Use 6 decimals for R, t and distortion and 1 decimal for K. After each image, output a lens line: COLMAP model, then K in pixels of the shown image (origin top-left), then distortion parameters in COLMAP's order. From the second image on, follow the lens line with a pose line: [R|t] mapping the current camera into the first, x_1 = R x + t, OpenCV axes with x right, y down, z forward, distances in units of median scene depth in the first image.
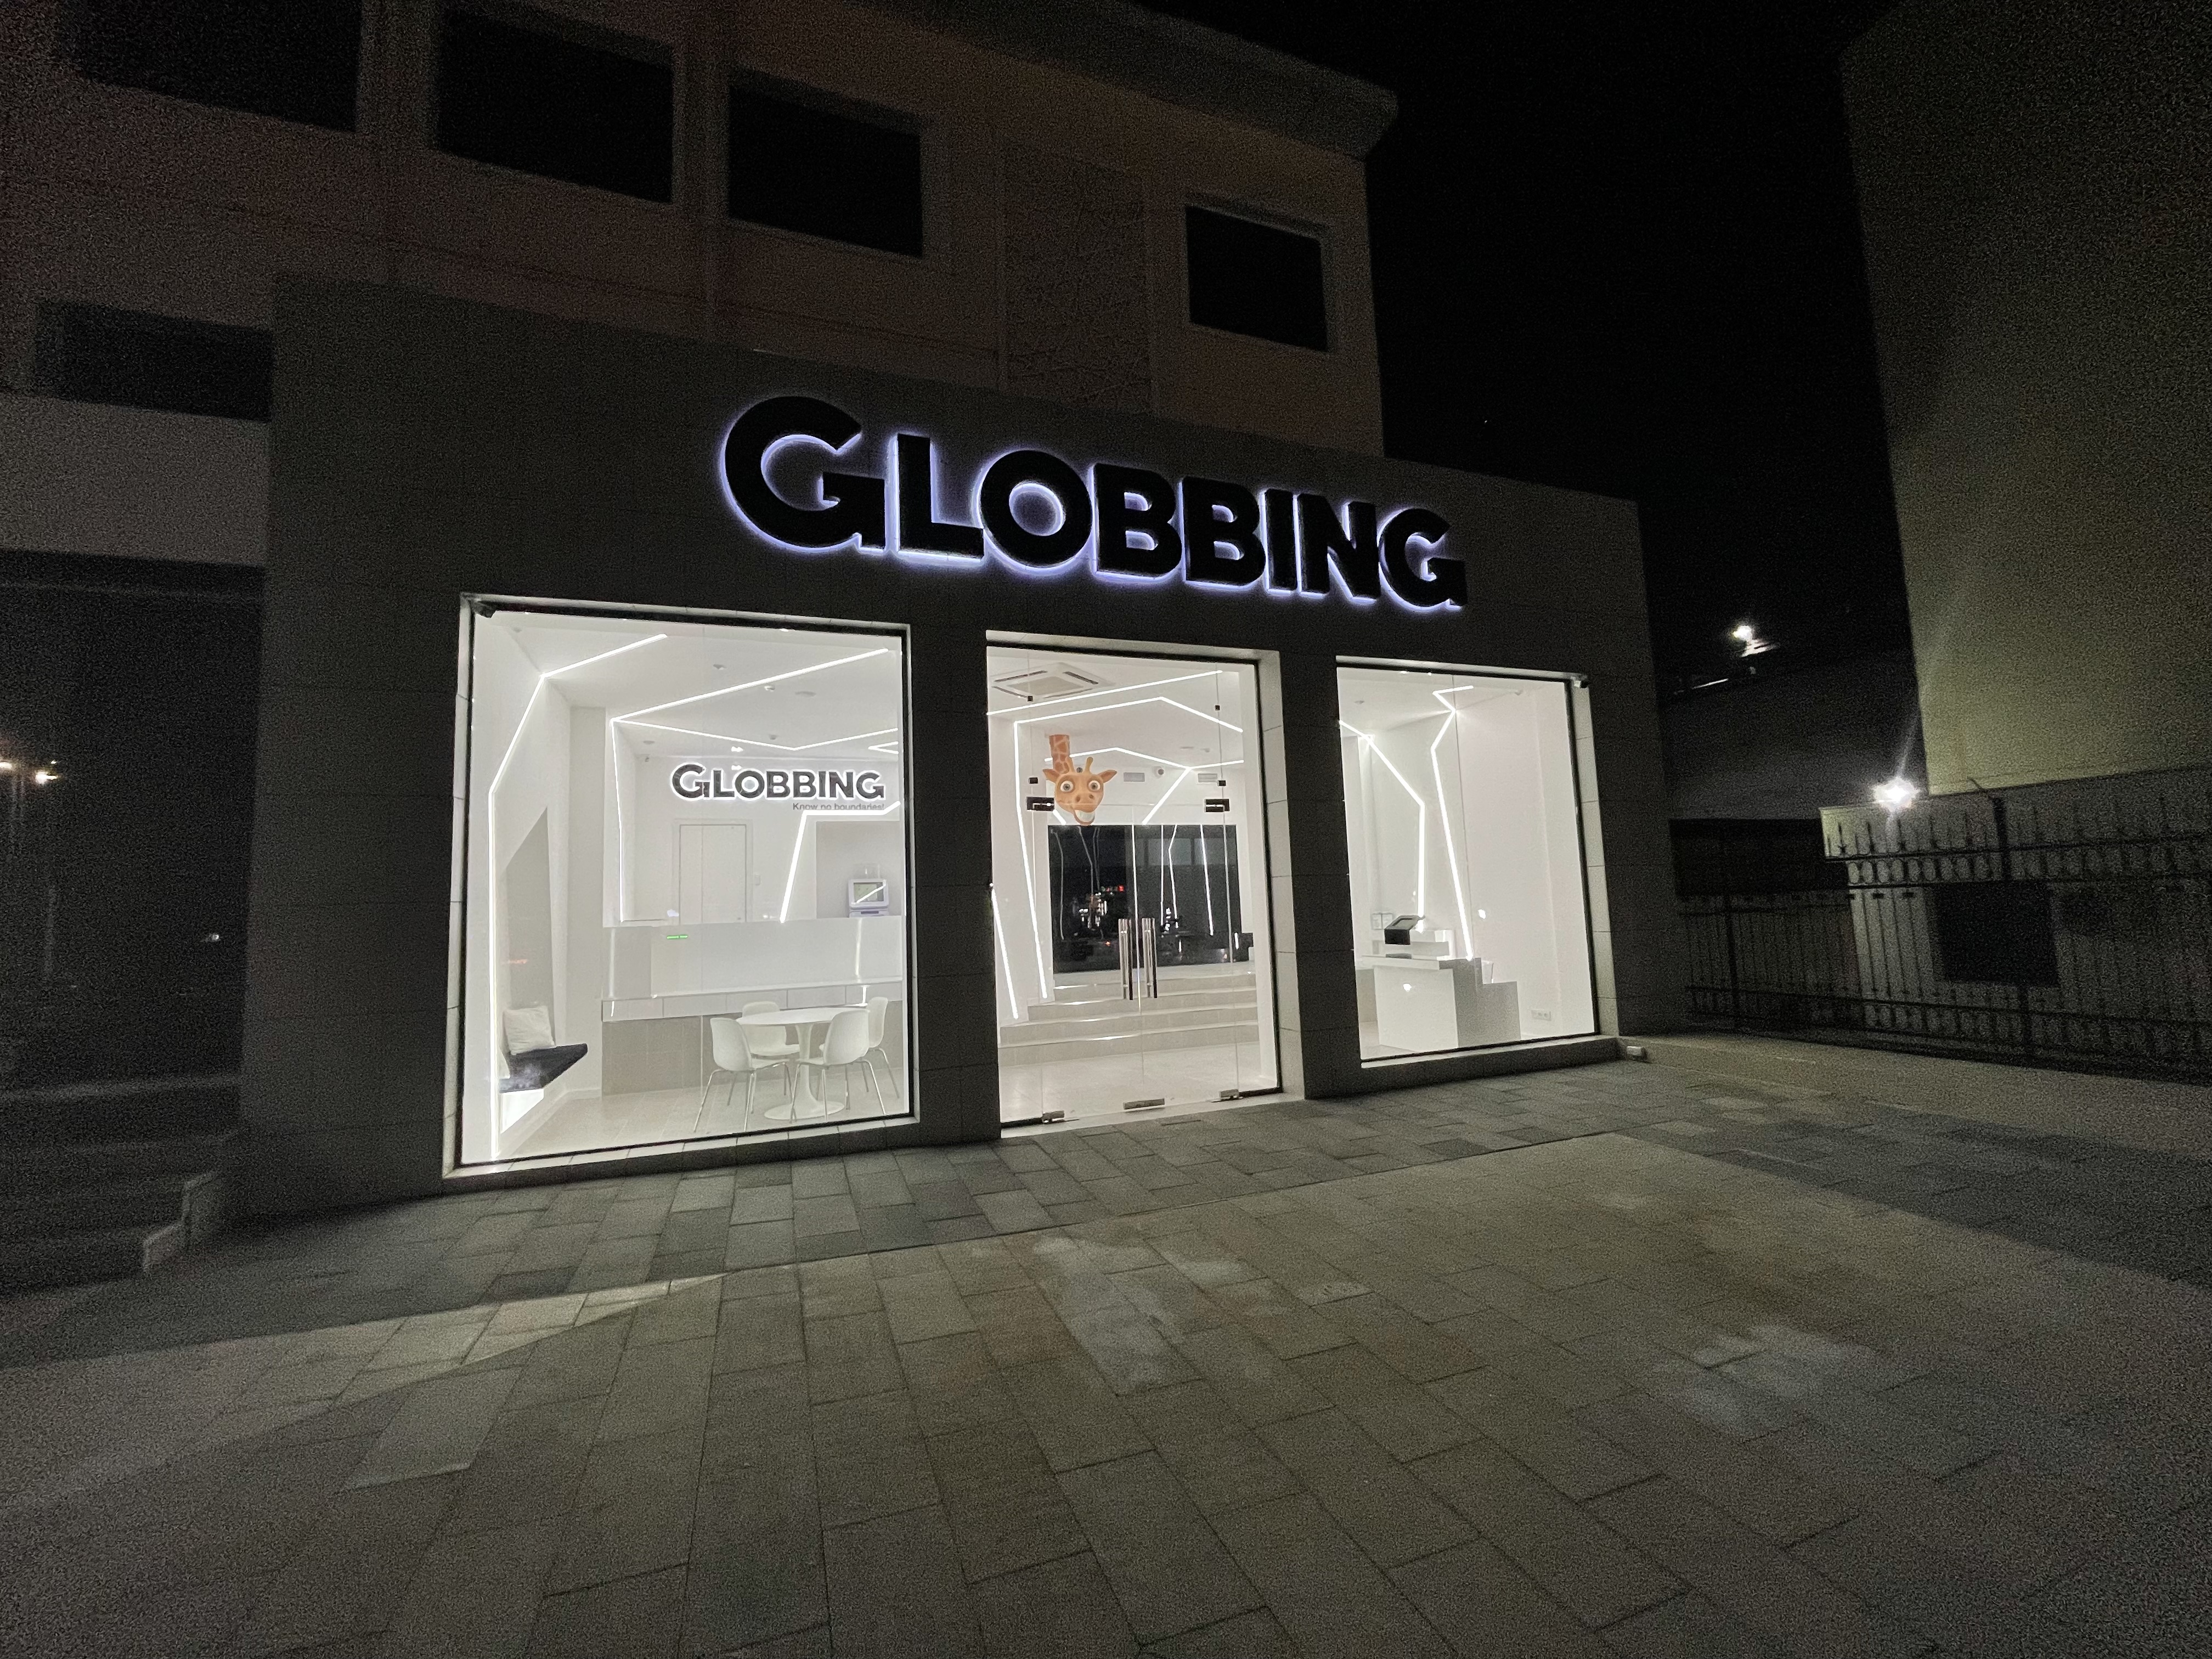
lens RADIAL K [[888.7, 0, 1110.0], [0, 888.7, 826.5], [0, 0, 1]] dist [0.001145, -0.001720]
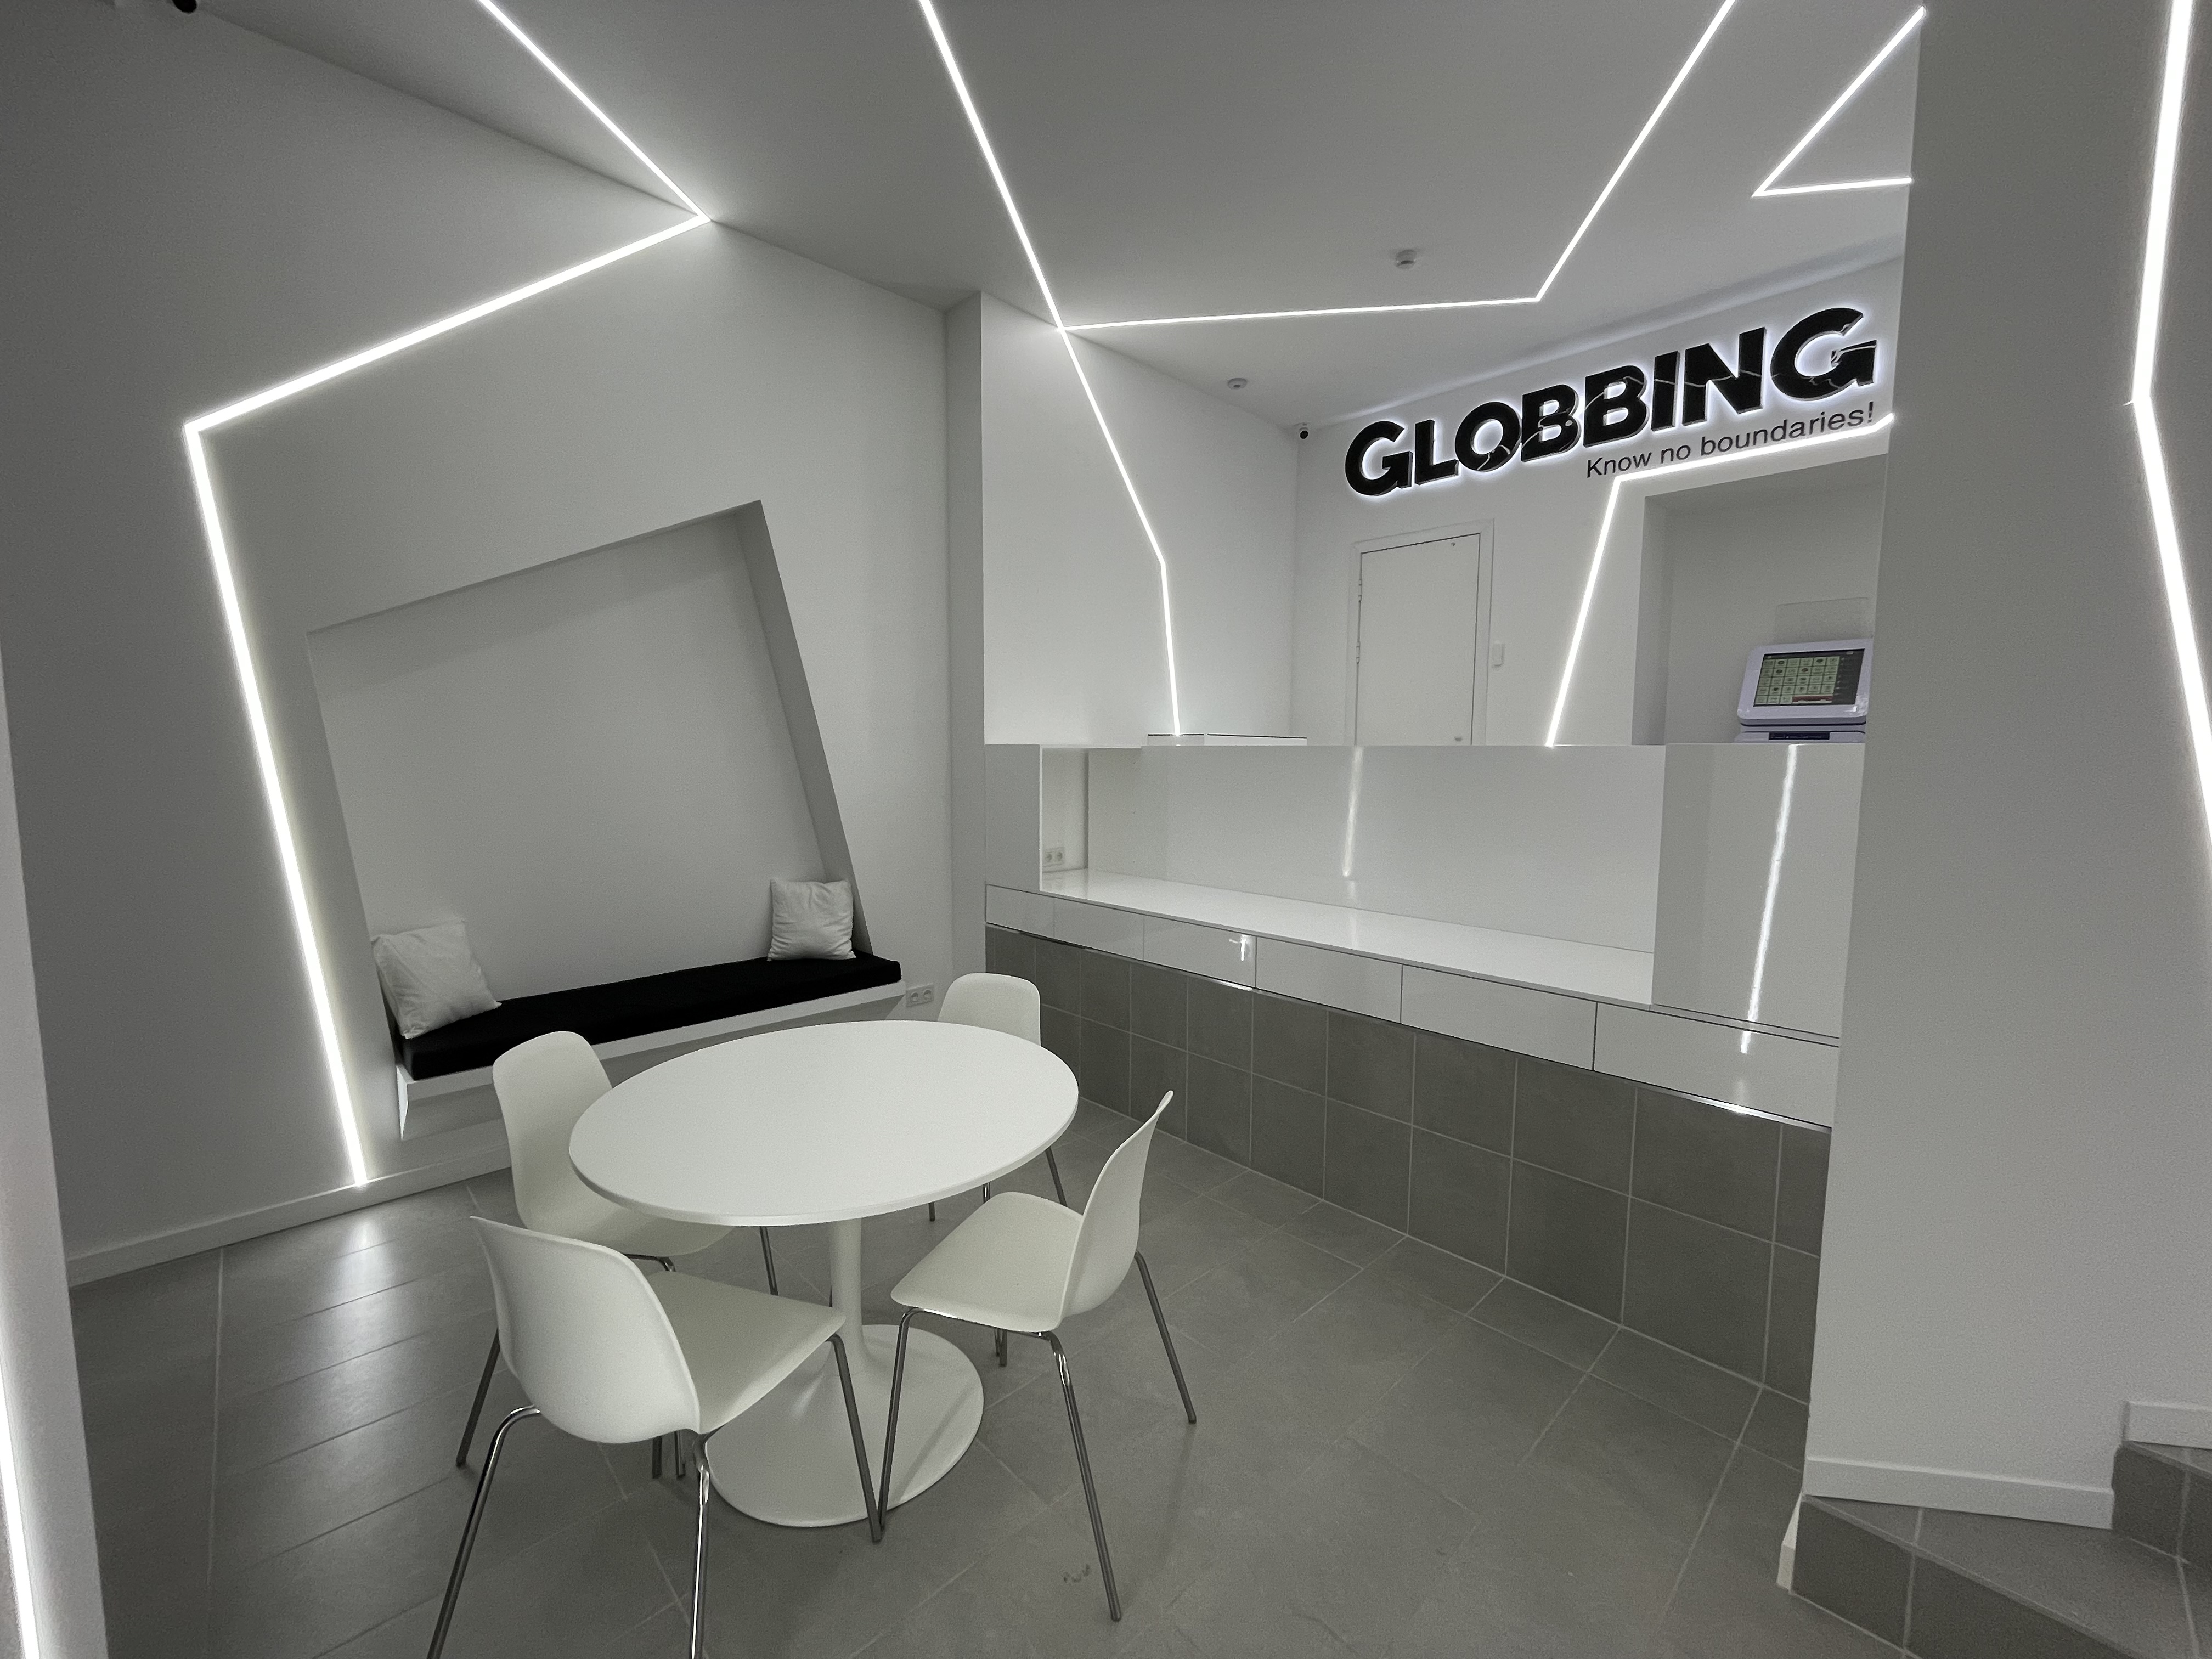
lens RADIAL K [[888.7, 0, 1105.0], [0, 888.7, 826.6], [0, 0, 1]] dist [0.001145, -0.001720]
pose [[0.386175, 0.121452, -0.914395, -0.075681], [0.065085, 0.985236, 0.158348, 0.092542], [0.920126, -0.120663, 0.372569, 0.964935]]
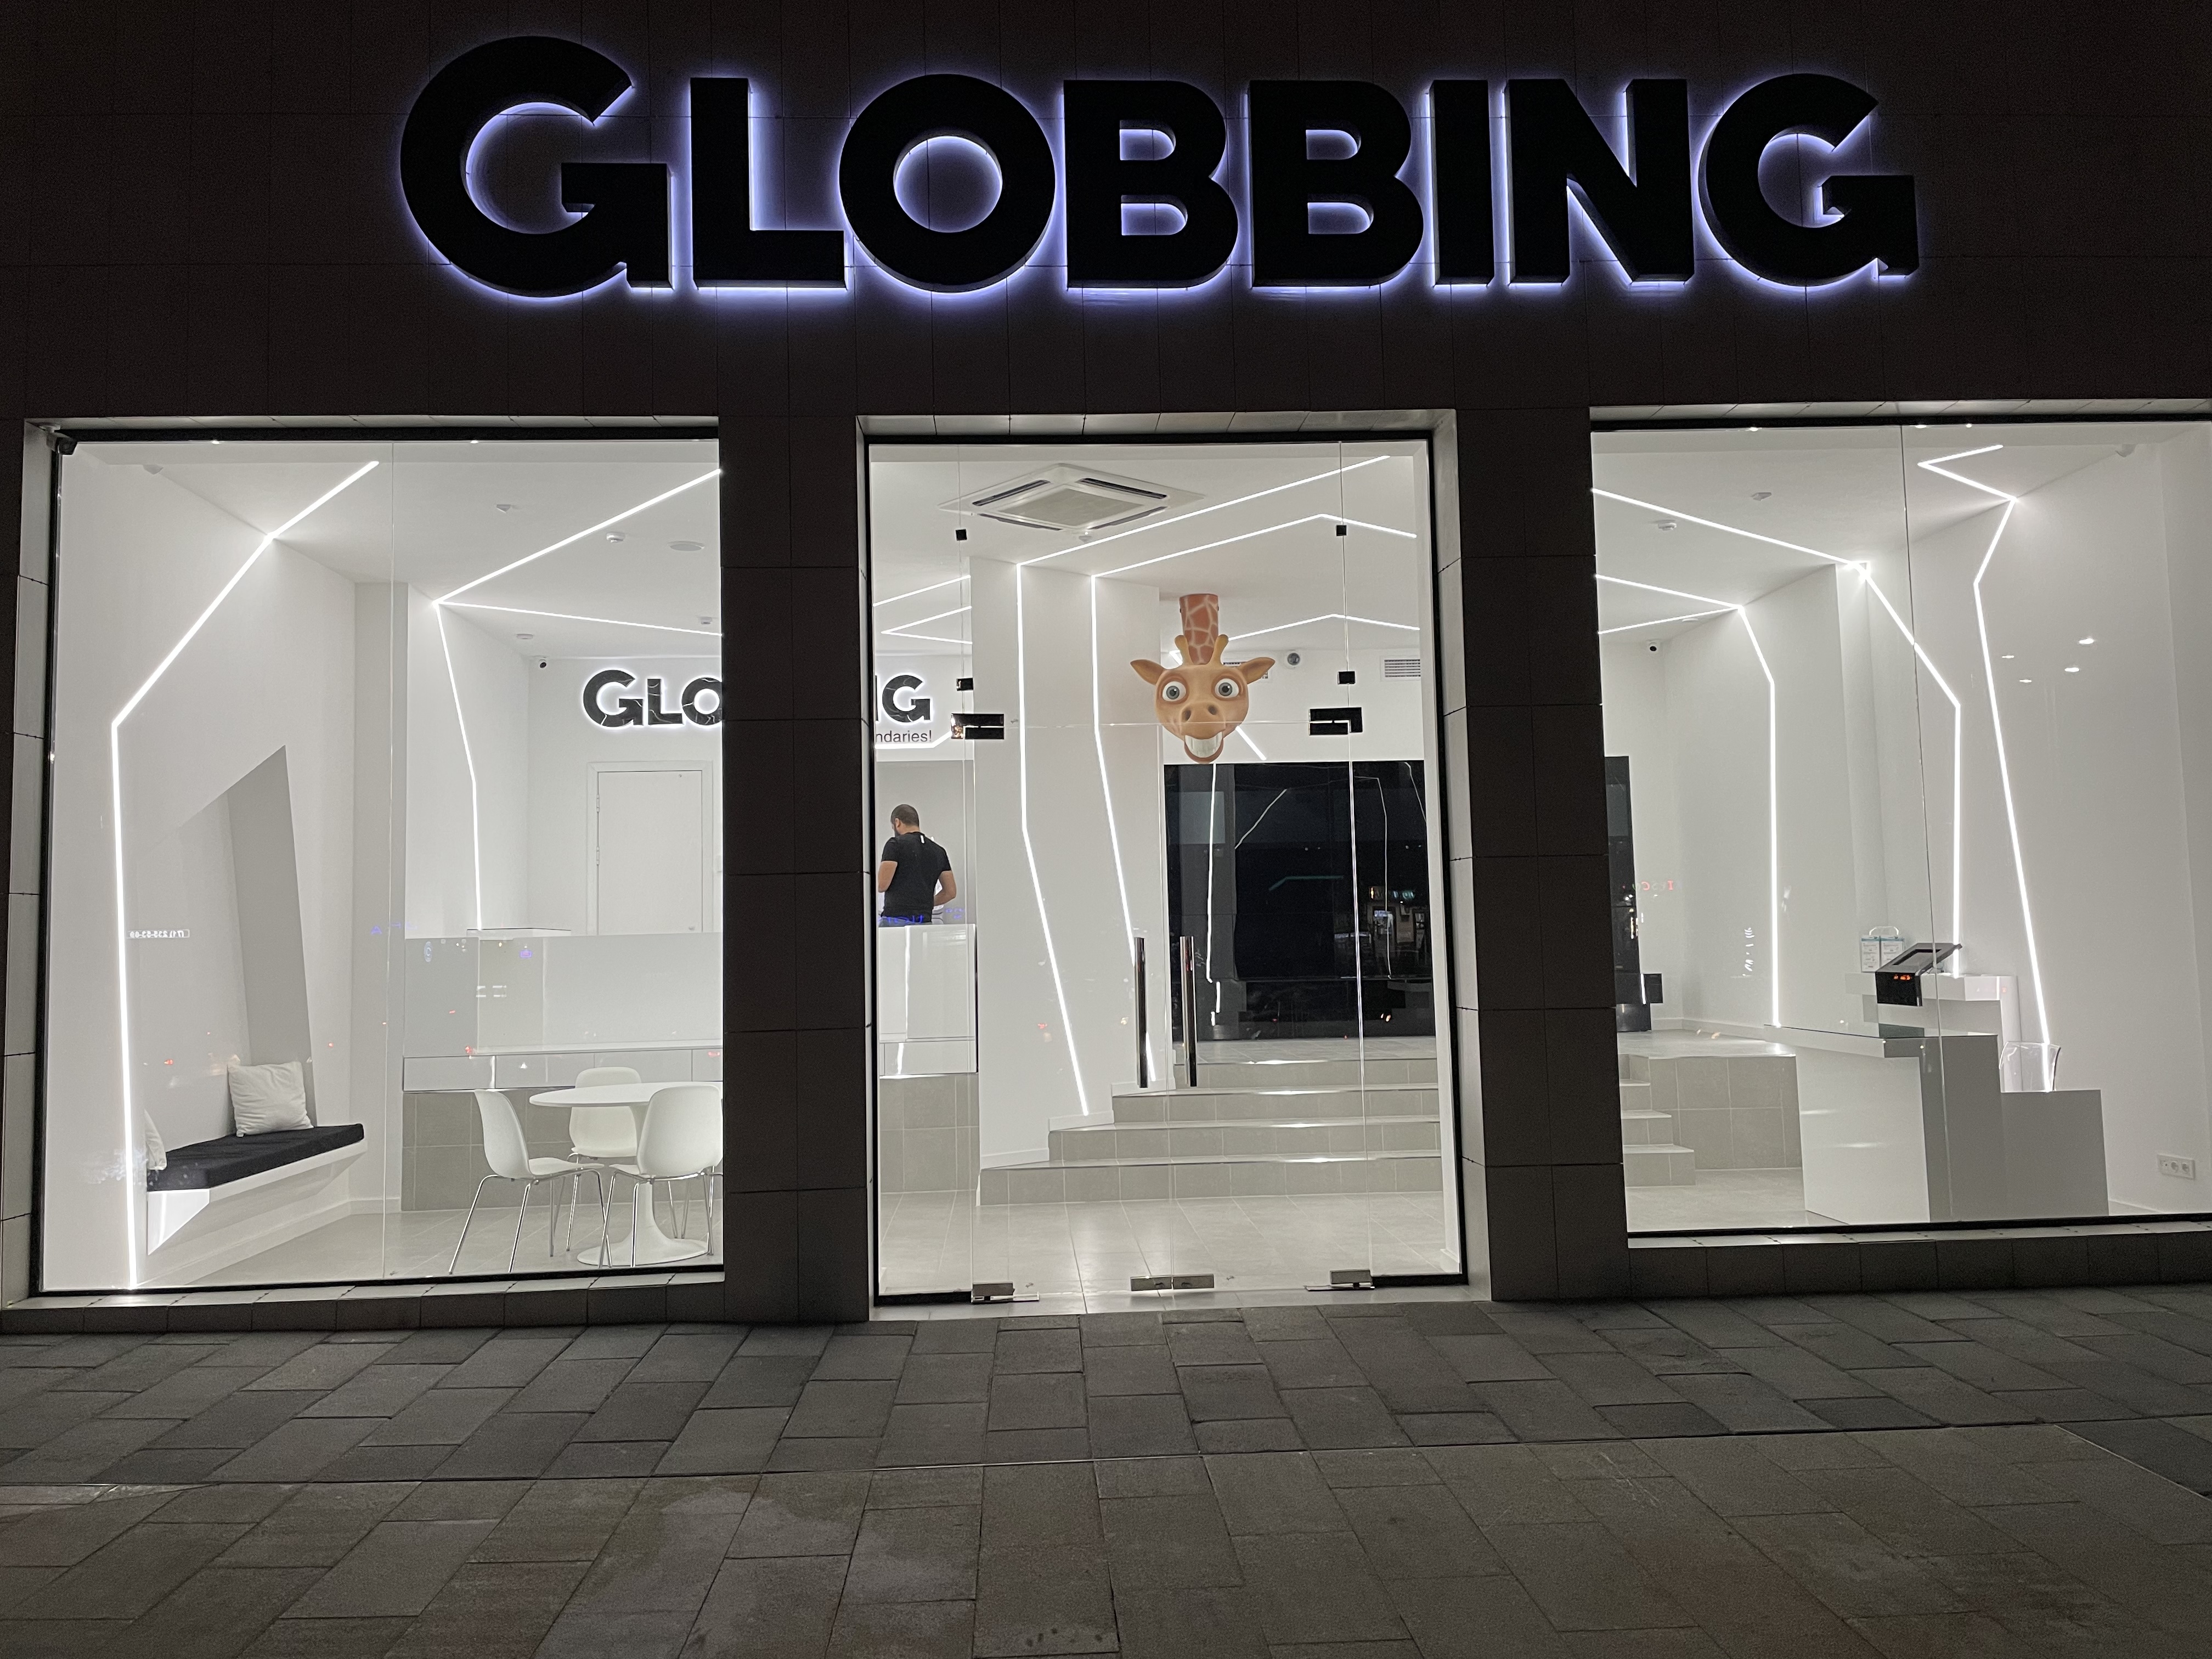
lens RADIAL K [[1671.3, 0, 1124.0], [0, 1671.3, 817.1], [0, 0, 1]] dist [0.053773, -0.048411]
pose [[0.953880, -0.006071, -0.300127, 0.289824], [0.015137, 0.999496, 0.027892, 0.003239], [0.299807, -0.031149, 0.953491, 0.034441]]
